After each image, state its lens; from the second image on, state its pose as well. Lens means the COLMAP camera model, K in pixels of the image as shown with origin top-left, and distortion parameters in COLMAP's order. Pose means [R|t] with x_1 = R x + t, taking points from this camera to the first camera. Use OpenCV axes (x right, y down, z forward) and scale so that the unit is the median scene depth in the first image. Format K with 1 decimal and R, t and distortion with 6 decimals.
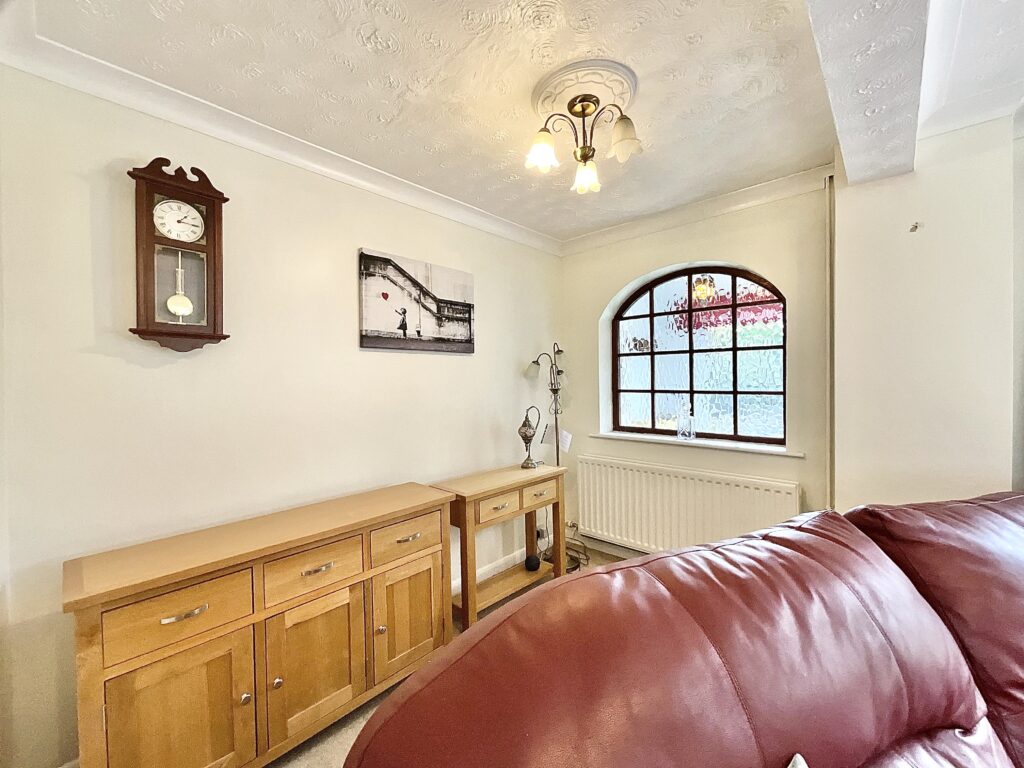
lens RADIAL K [[419.4, 0, 514.0], [0, 419.4, 383.1], [0, 0, 1]] dist [-0.000941, 0.000202]
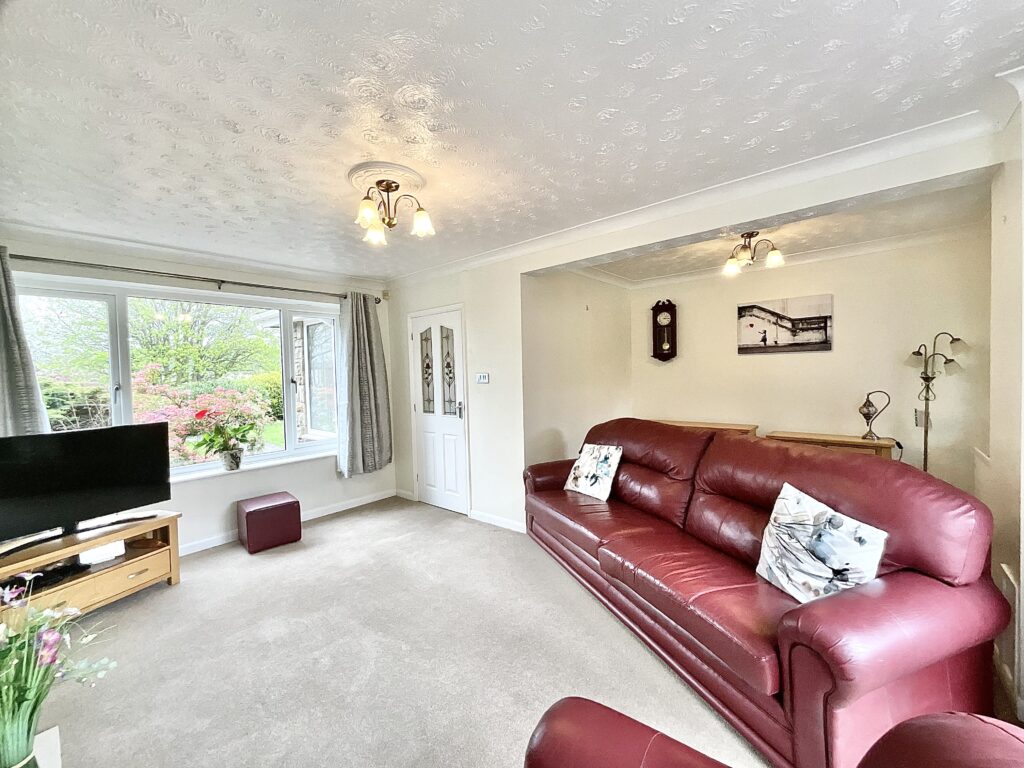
lens RADIAL K [[419.4, 0, 514.0], [0, 419.4, 383.1], [0, 0, 1]] dist [-0.000941, 0.000202]
pose [[0.016735, 0.042352, -0.998963, 1.411421], [0.014428, 0.998988, 0.042595, -0.039827], [0.999756, -0.015126, 0.016108, -0.093531]]
